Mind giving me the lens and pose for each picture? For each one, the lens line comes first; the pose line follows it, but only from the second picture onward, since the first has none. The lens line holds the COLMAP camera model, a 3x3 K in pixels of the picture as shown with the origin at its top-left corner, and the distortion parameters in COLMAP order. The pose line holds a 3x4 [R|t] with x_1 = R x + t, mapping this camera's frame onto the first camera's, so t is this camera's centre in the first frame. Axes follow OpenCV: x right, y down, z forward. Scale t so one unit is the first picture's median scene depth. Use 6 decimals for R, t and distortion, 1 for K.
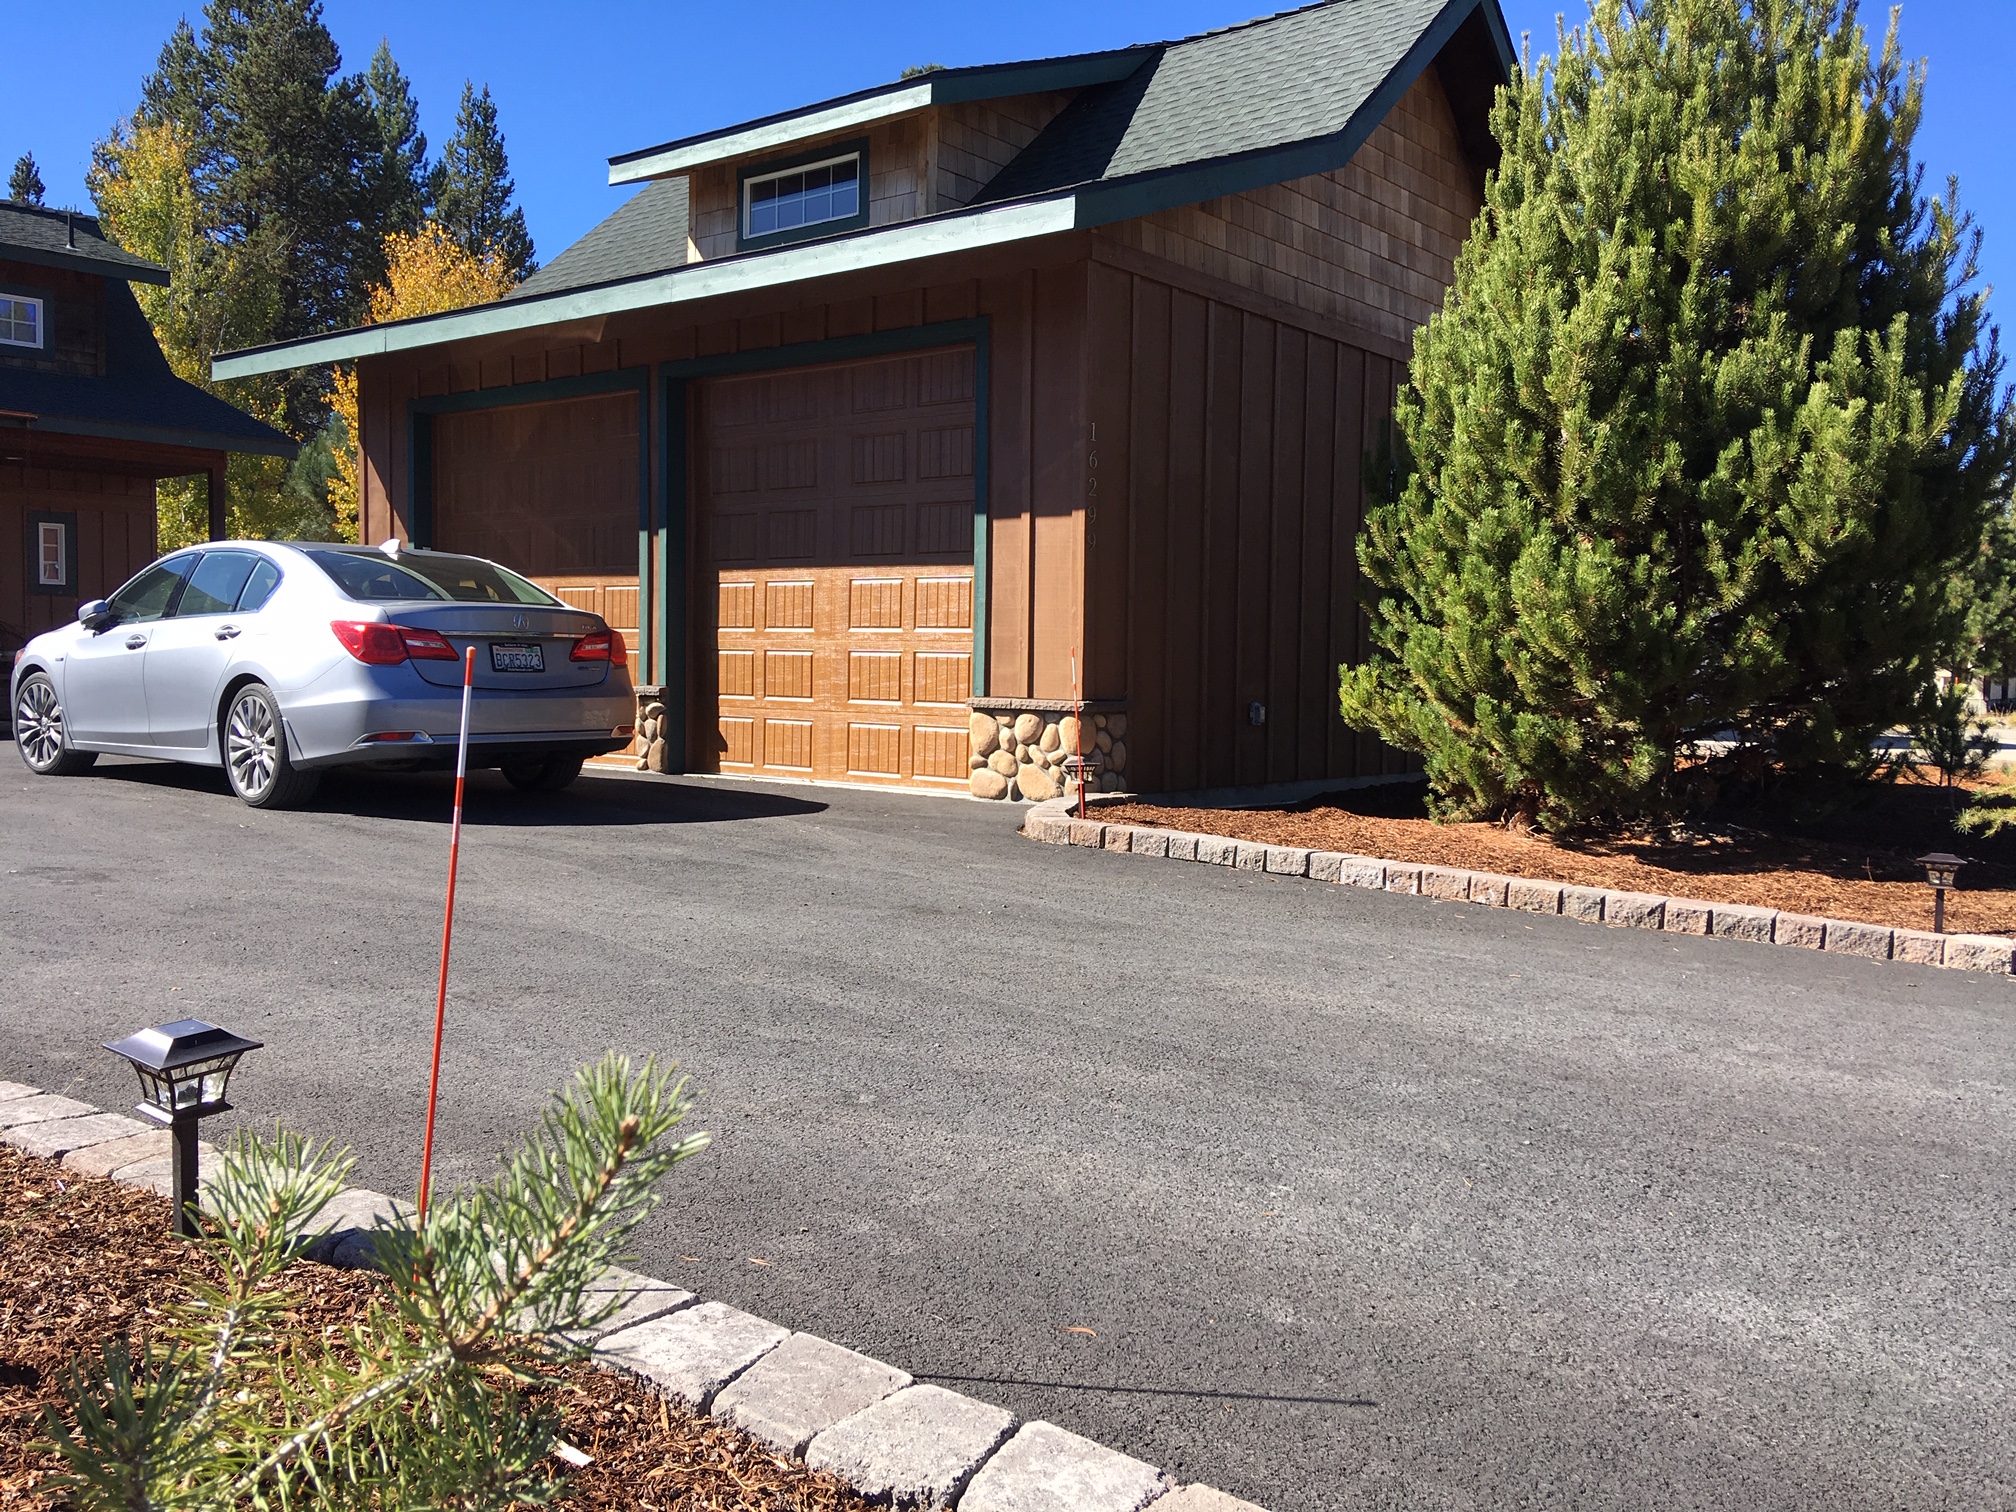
lens RADIAL K [[1695.0, 0, 995.0], [0, 1695.0, 746.2], [0, 0, 1]] dist [0.124585, -0.189127]
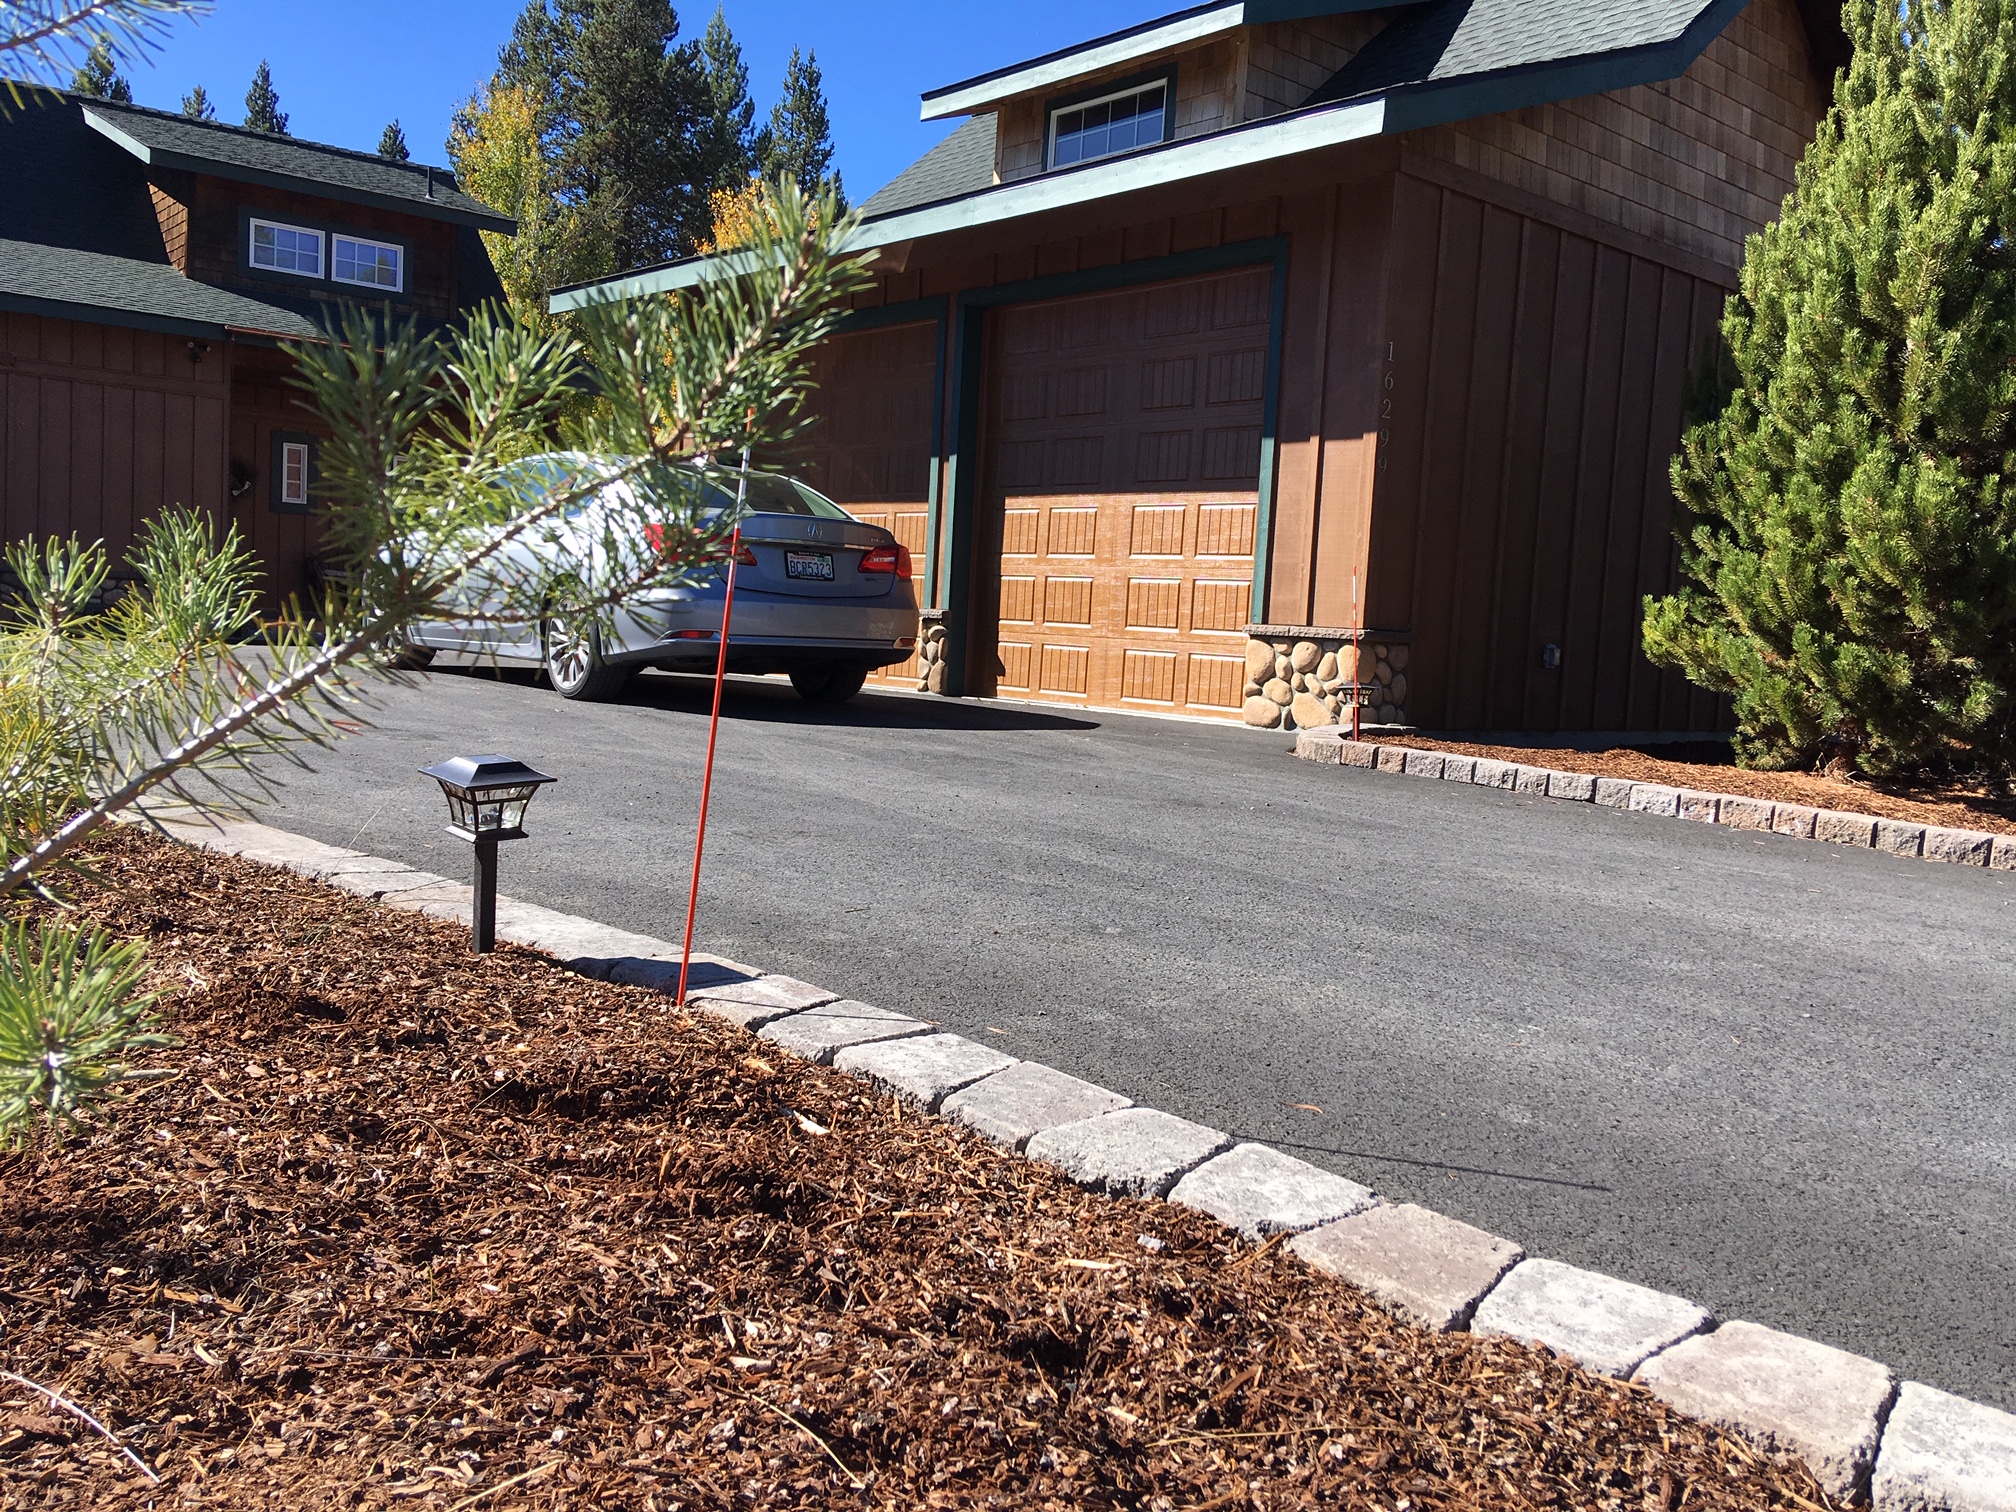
lens RADIAL K [[1695.0, 0, 995.0], [0, 1695.0, 746.2], [0, 0, 1]] dist [0.124585, -0.189127]
pose [[0.985339, 0.050552, -0.162946, 0.006197], [-0.047835, 0.998644, 0.020556, 0.032832], [0.163764, -0.012460, 0.986421, -0.004461]]
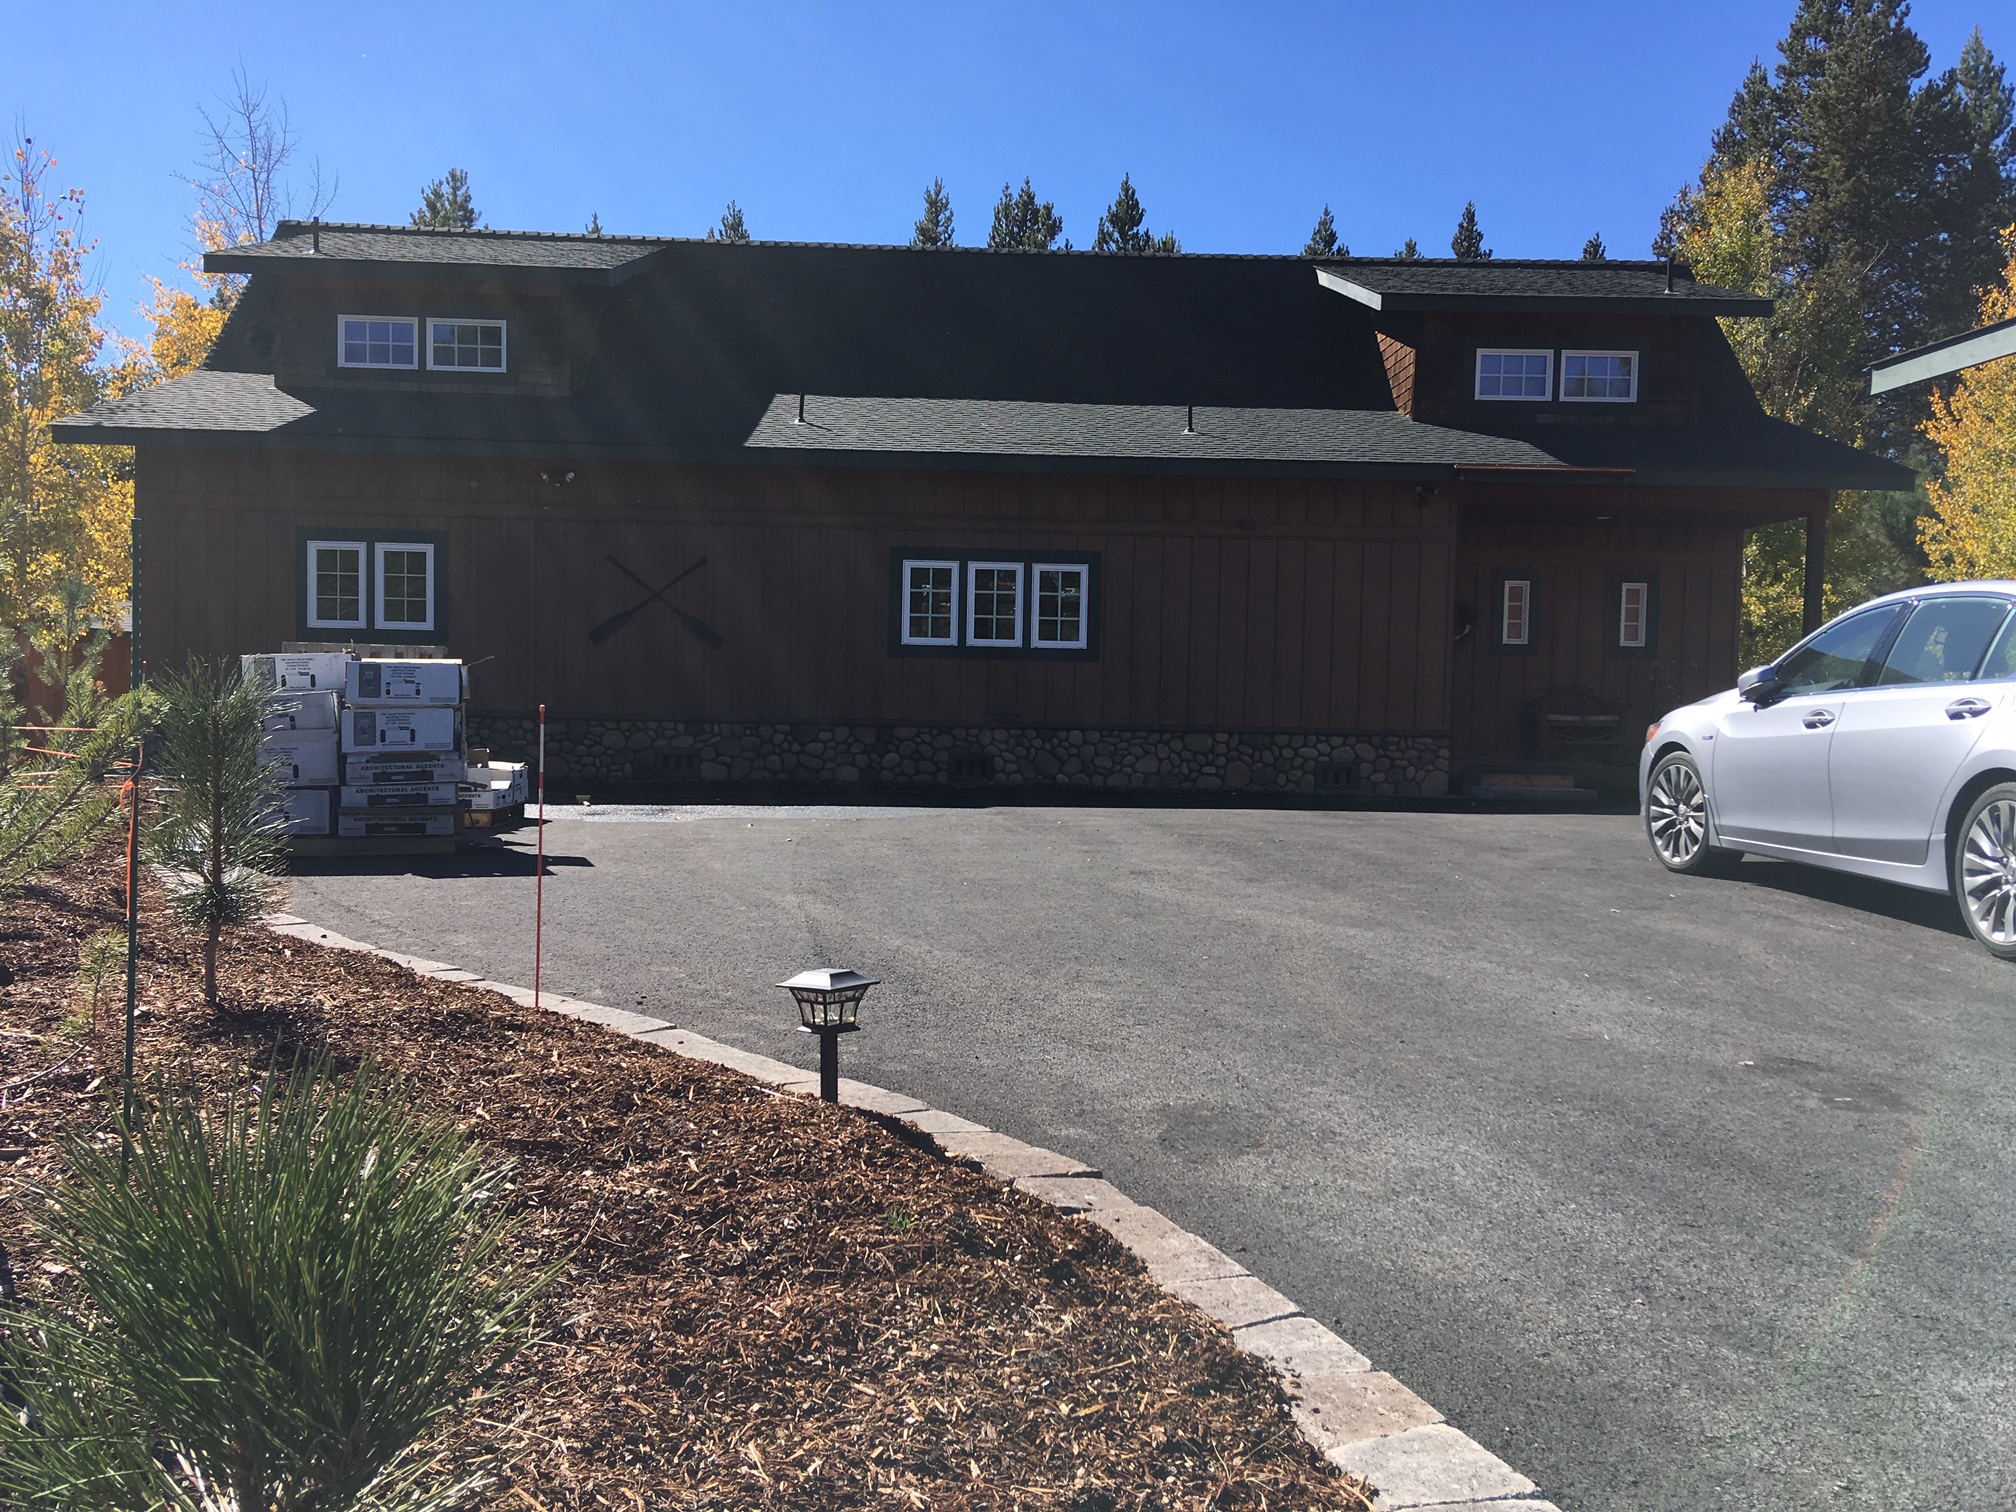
lens RADIAL K [[1695.0, 0, 995.0], [0, 1695.0, 746.2], [0, 0, 1]] dist [0.124585, -0.189127]
pose [[0.678577, 0.022118, -0.734196, -0.214415], [-0.045924, 0.998869, -0.012354, -0.025748], [0.733092, 0.042100, 0.678825, 0.243516]]
